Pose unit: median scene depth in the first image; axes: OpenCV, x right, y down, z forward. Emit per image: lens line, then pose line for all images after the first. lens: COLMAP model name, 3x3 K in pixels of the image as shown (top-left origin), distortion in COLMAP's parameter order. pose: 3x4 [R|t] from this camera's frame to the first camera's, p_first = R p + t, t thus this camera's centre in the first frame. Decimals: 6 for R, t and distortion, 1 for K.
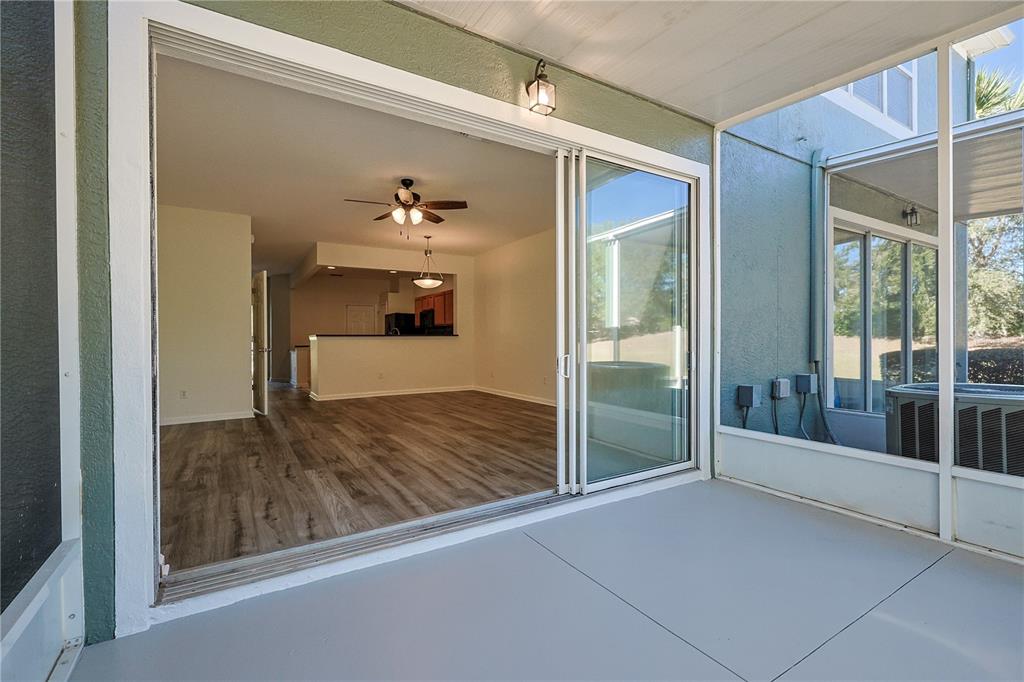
lens RADIAL K [[457.4, 0, 518.0], [0, 457.4, 337.5], [0, 0, 1]] dist [0.000104, -0.000121]
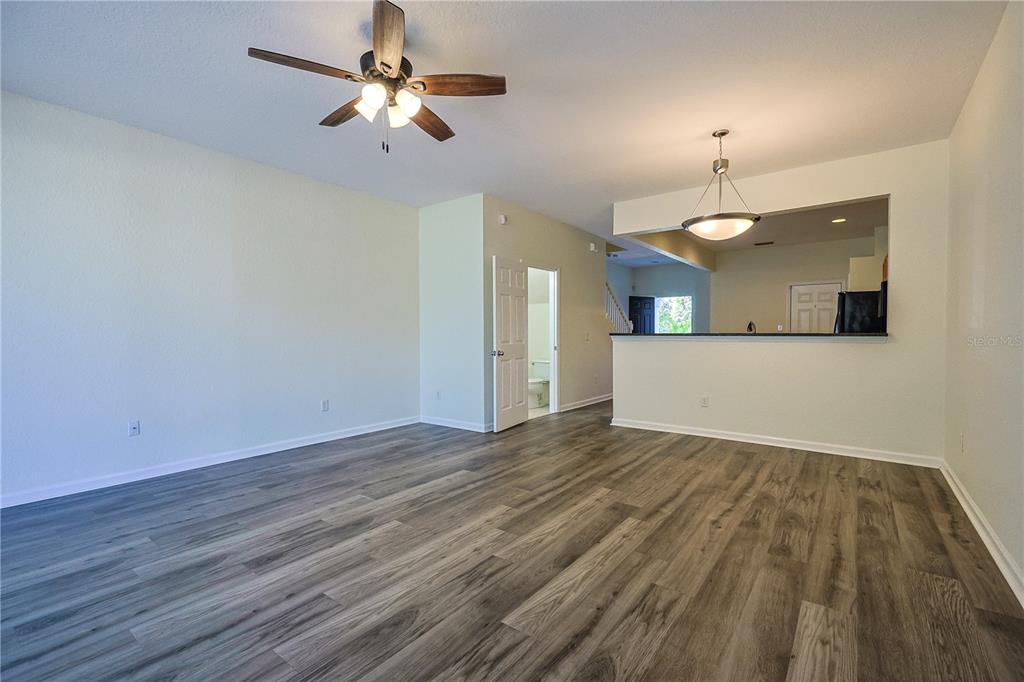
lens RADIAL K [[457.4, 0, 519.4], [0, 457.4, 348.4], [0, 0, 1]] dist [0.000104, -0.000121]
pose [[0.365010, 0.036653, -0.930282, 0.375574], [-0.000800, 0.999237, 0.039056, -0.022945], [0.931003, -0.013511, 0.364760, 1.278400]]
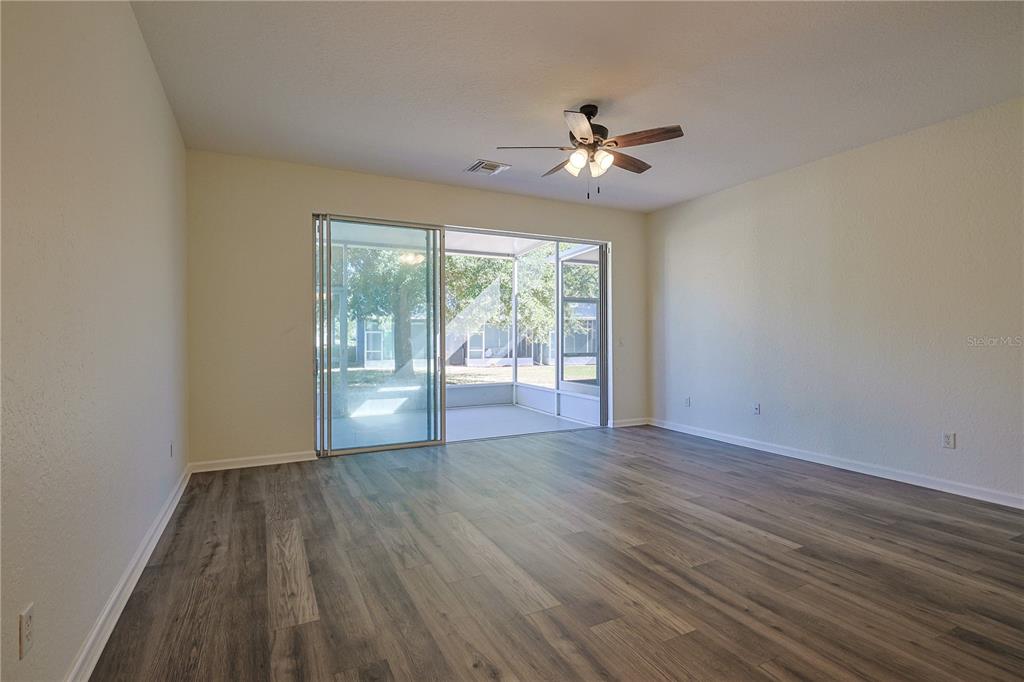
lens RADIAL K [[488.0, 0, 508.8], [0, 488.0, 339.2], [0, 0, 1]] dist [0.000182, -0.000582]
pose [[-0.995821, 0.006154, 0.091123, -0.249069], [0.006829, 0.999951, 0.007100, -0.026219], [-0.091075, 0.007693, -0.995814, 2.294626]]
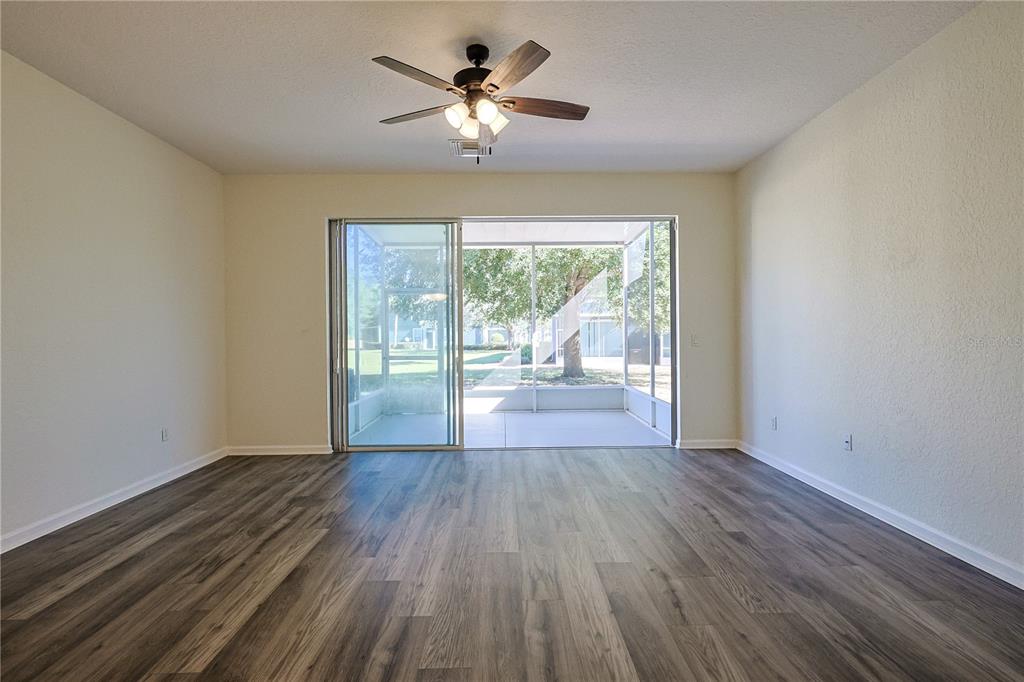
lens RADIAL K [[488.0, 0, 514.5], [0, 488.0, 336.7], [0, 0, 1]] dist [0.000182, -0.000582]
pose [[-0.860149, 0.011233, 0.509918, -0.746940], [0.014471, 0.999892, 0.002385, -0.023260], [-0.509837, 0.009430, -0.860219, 1.963650]]
